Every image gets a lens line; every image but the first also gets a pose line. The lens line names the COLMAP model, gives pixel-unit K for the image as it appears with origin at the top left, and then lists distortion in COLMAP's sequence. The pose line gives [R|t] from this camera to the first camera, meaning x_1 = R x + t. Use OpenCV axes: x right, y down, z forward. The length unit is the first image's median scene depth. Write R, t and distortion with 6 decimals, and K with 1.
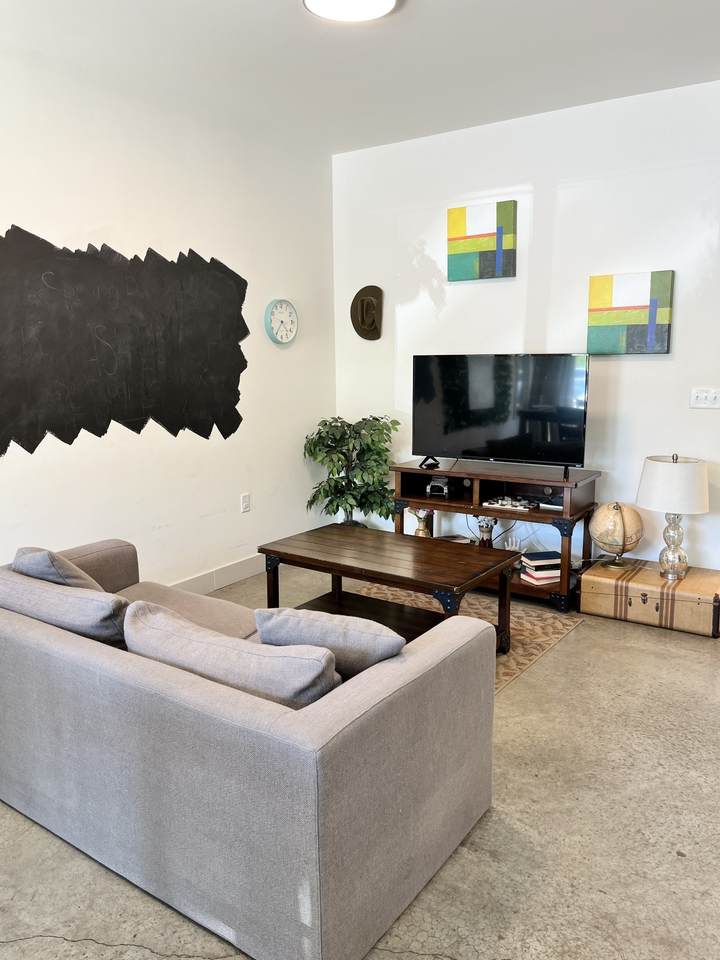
lens RADIAL K [[719.0, 0, 360.0], [0, 719.0, 480.0], [0, 0, 1]] dist [0.017327, 0.000151]
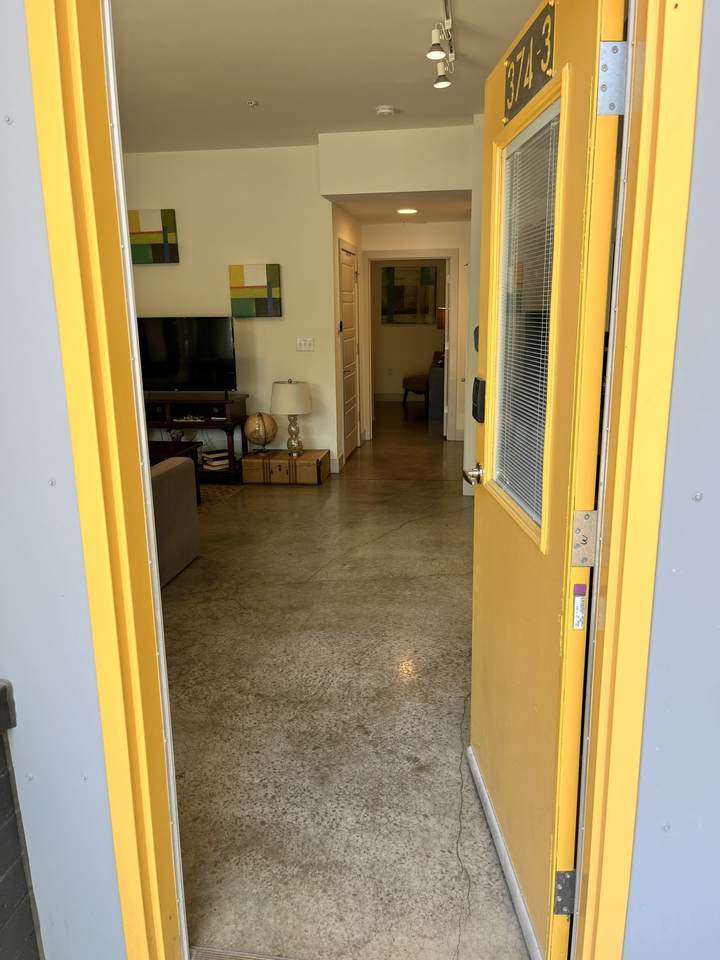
lens RADIAL K [[719.0, 0, 360.0], [0, 719.0, 480.0], [0, 0, 1]] dist [0.017327, 0.000151]
pose [[0.897844, -0.103791, 0.427907, -0.130983], [0.081908, 0.994228, 0.069294, 0.085568], [-0.432629, -0.027166, 0.901163, -0.504898]]
